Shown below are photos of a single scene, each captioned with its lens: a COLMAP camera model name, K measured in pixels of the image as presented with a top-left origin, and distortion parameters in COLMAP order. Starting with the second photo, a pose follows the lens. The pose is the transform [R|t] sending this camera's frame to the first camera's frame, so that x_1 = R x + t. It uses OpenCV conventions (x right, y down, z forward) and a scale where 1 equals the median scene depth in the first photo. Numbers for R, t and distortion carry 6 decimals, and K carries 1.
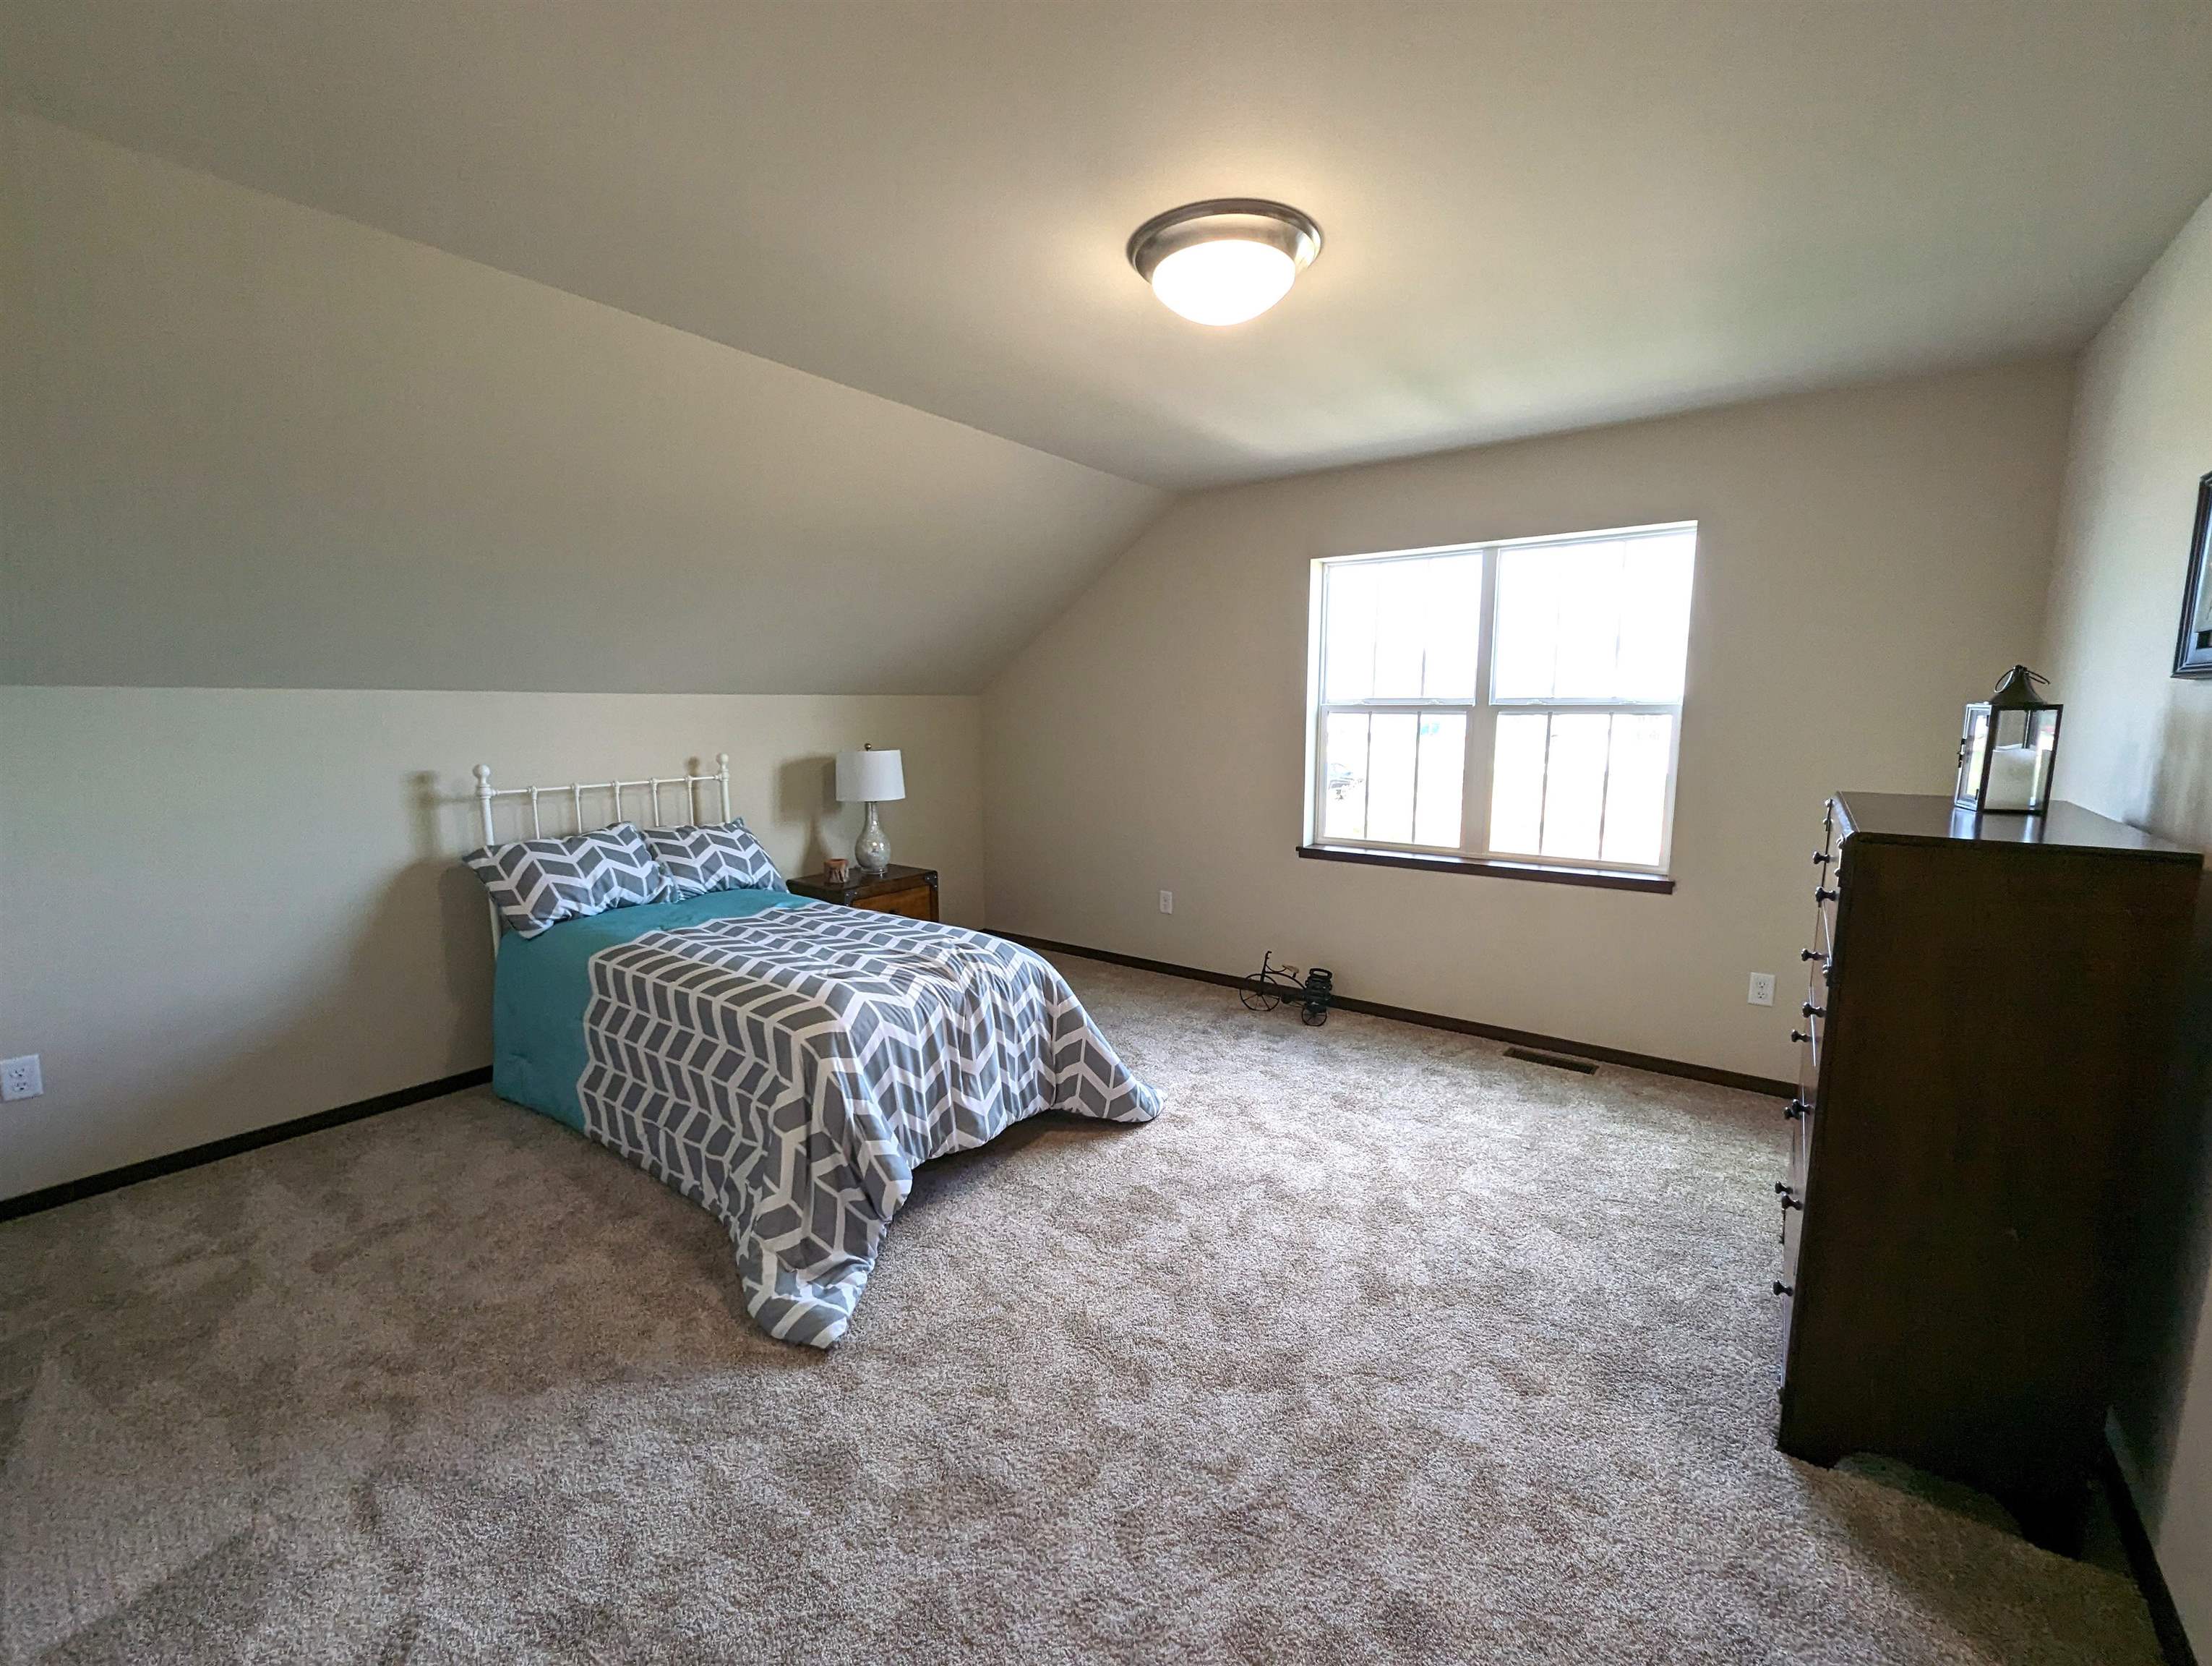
lens RADIAL K [[919.7, 0, 1117.7], [0, 919.7, 839.9], [0, 0, 1]] dist [0.000190, -0.000029]
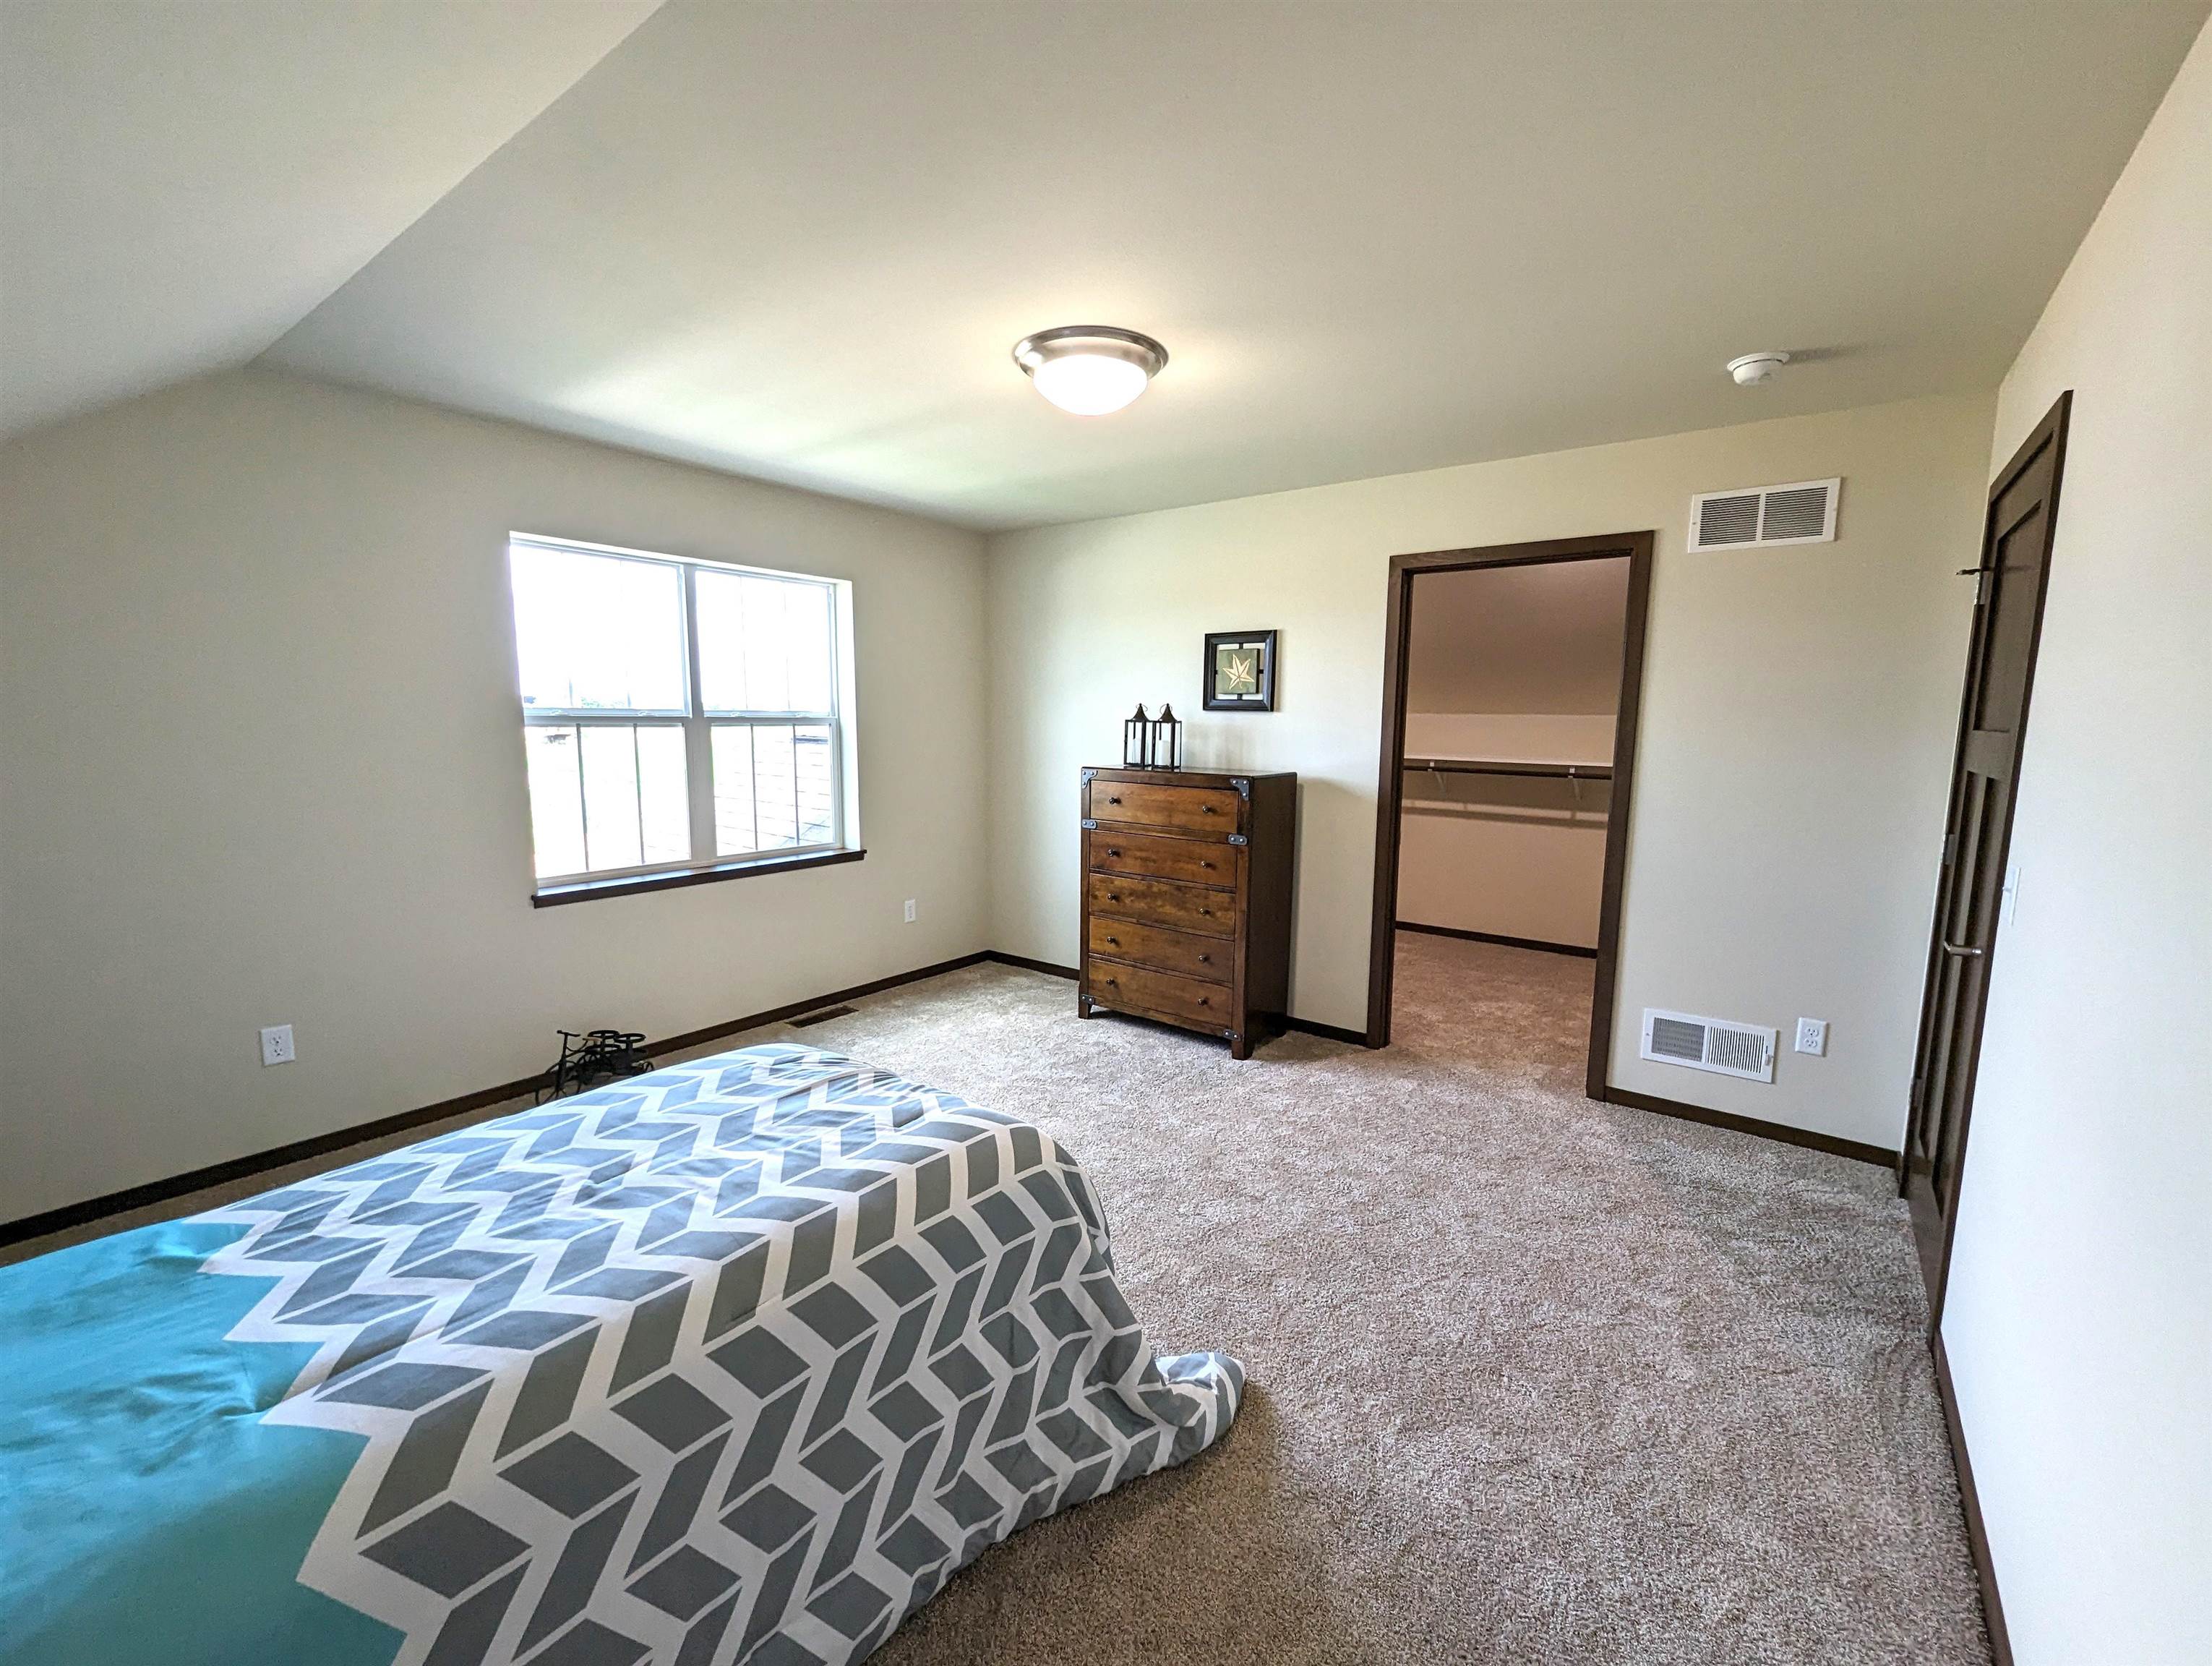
lens RADIAL K [[896.2, 0, 1106.0], [0, 896.2, 833.0], [0, 0, 1]] dist [-0.000007, -0.000031]
pose [[0.013449, -0.120309, 0.992645, -0.601646], [0.138836, 0.983344, 0.117301, -0.072970], [-0.990224, 0.136238, 0.029929, 0.532120]]
